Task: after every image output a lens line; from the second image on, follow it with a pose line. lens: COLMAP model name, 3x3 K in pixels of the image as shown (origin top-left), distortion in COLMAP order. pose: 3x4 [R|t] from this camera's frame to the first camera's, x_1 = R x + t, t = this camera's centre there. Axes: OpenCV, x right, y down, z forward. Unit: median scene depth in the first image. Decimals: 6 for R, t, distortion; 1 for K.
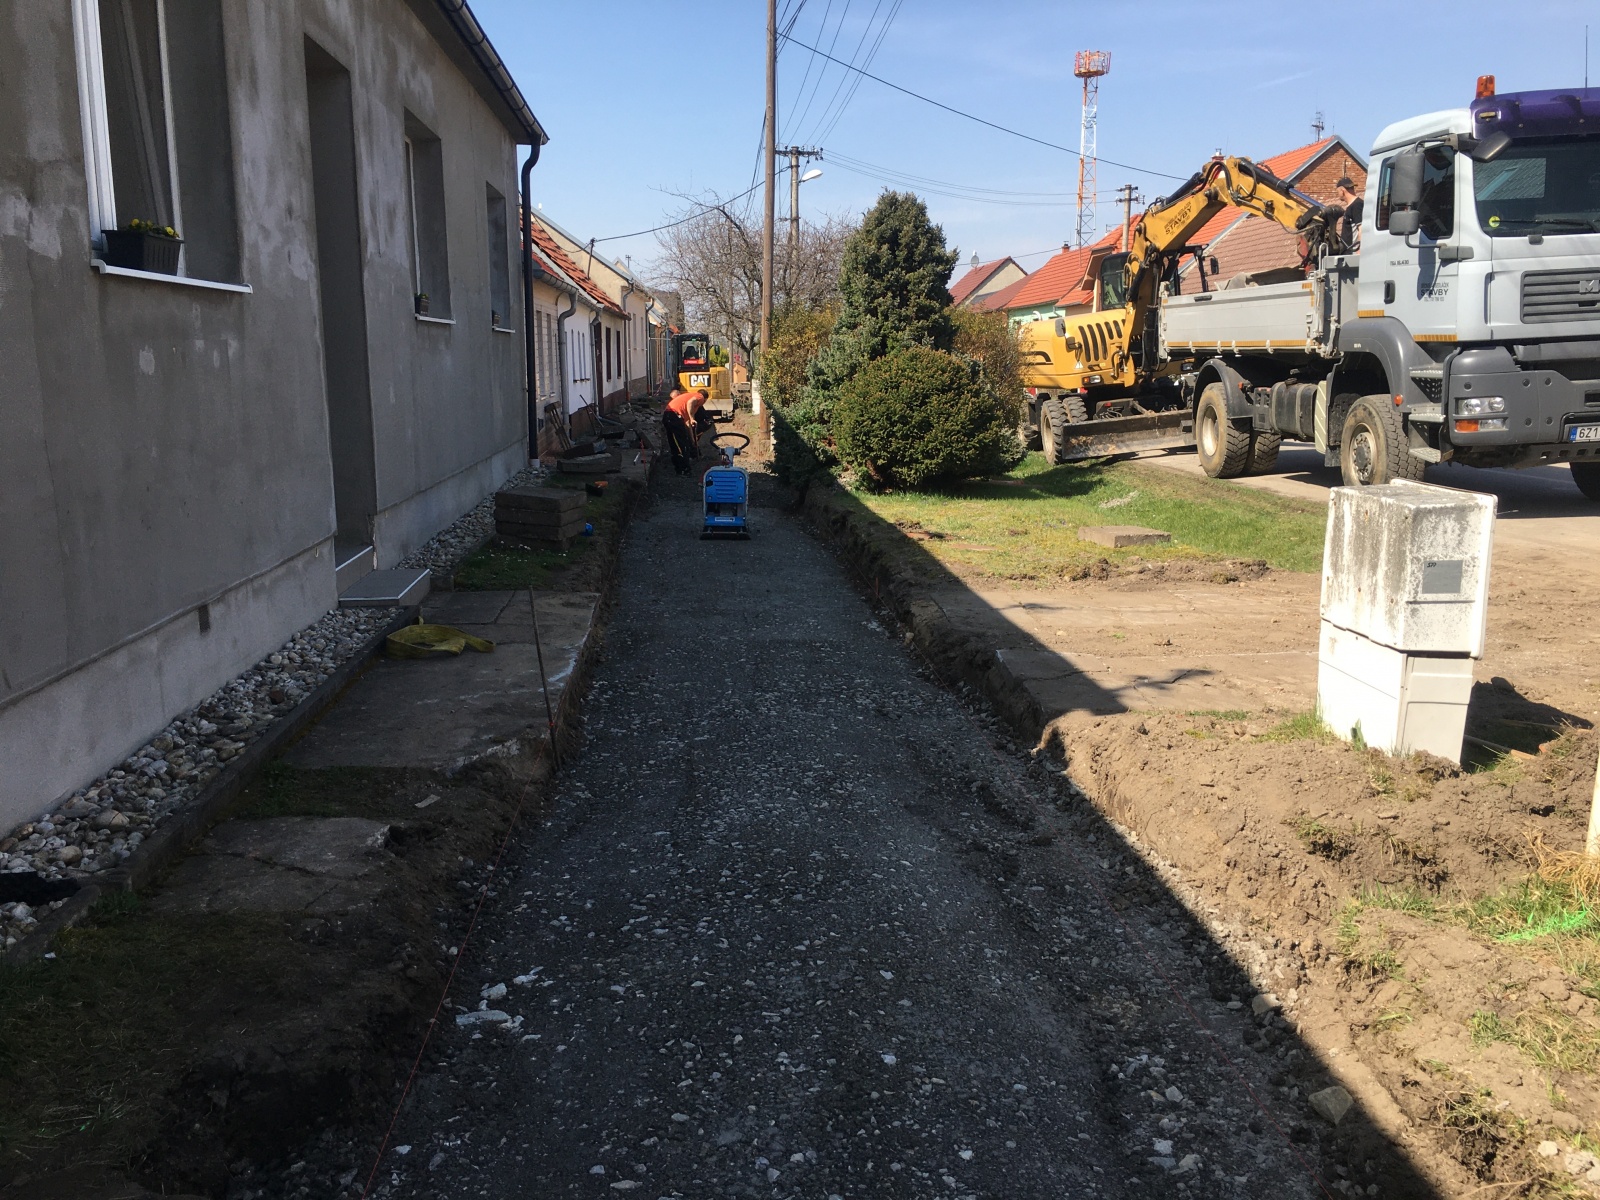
lens RADIAL K [[1352.2, 0, 800.0], [0, 1352.2, 600.0], [0, 0, 1]] dist [0.068503, -0.092313]
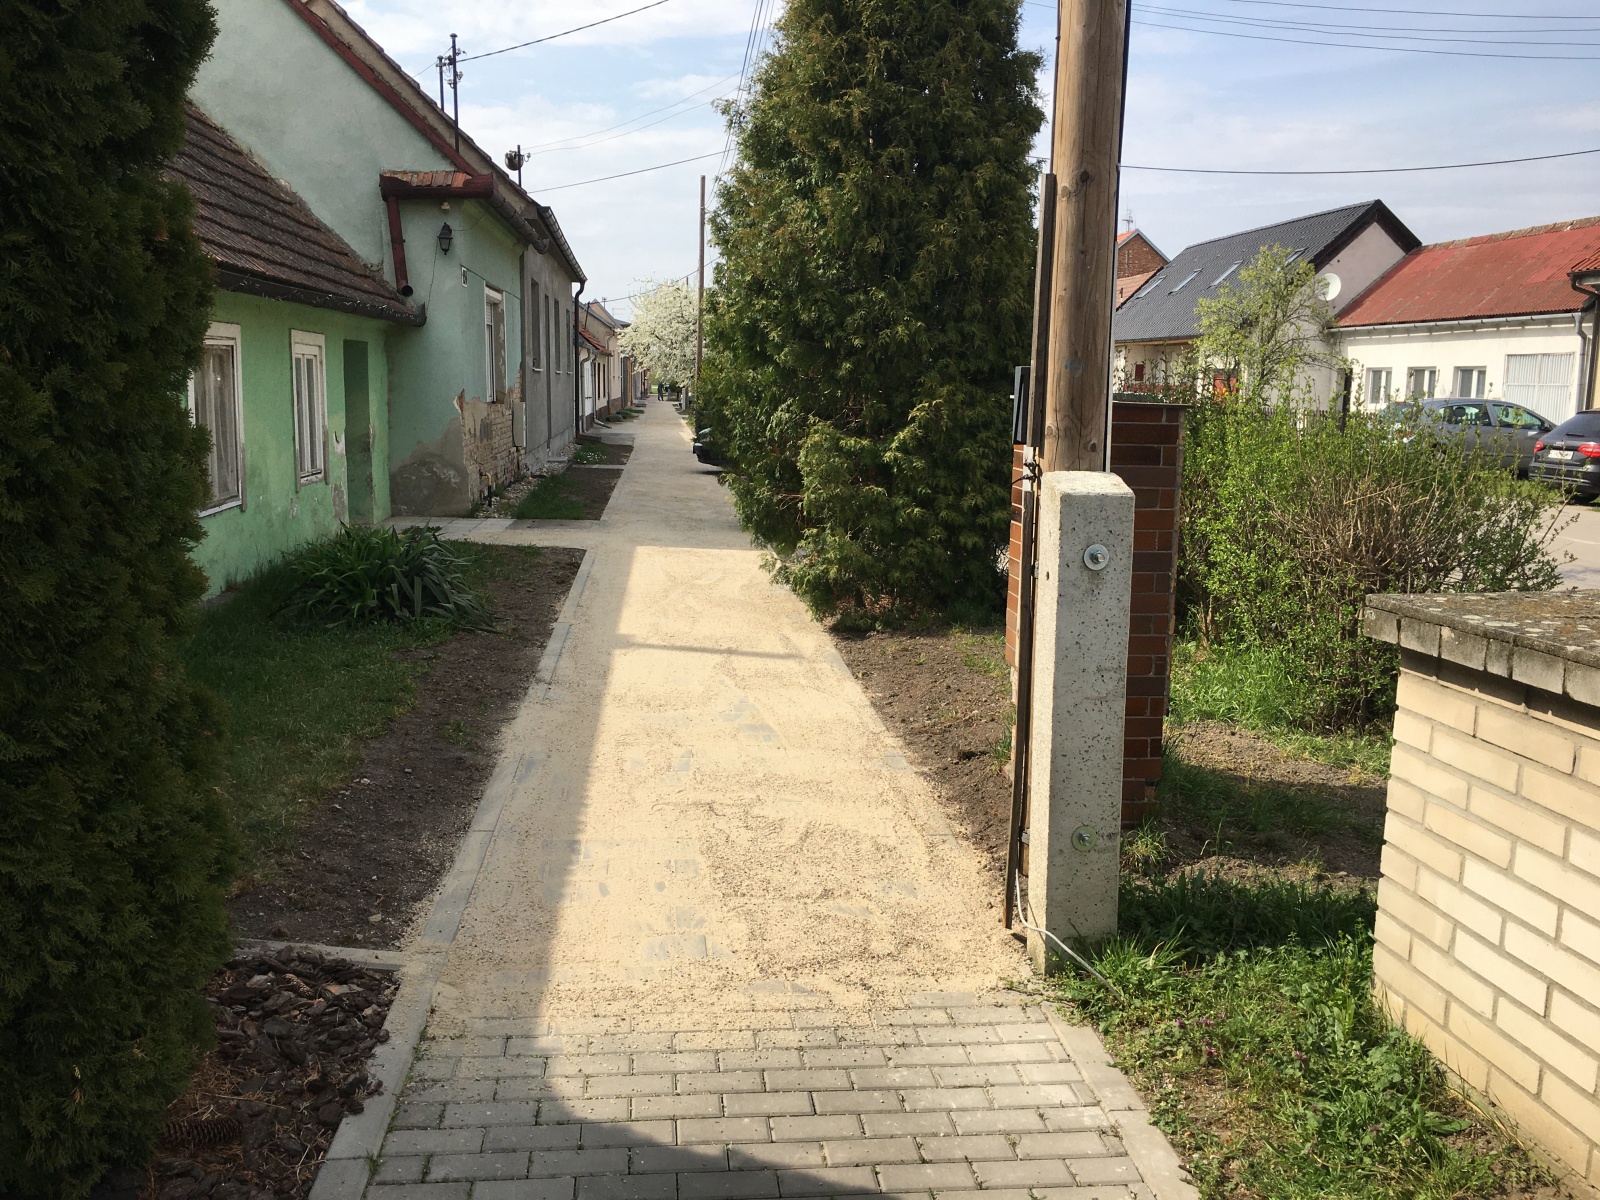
lens RADIAL K [[1352.2, 0, 800.0], [0, 1352.2, 600.0], [0, 0, 1]] dist [0.068503, -0.092313]
pose [[0.999565, 0.009696, 0.027858, 0.038113], [-0.009182, 0.999786, -0.018529, 0.082208], [-0.028032, 0.018265, 0.999440, -0.477603]]
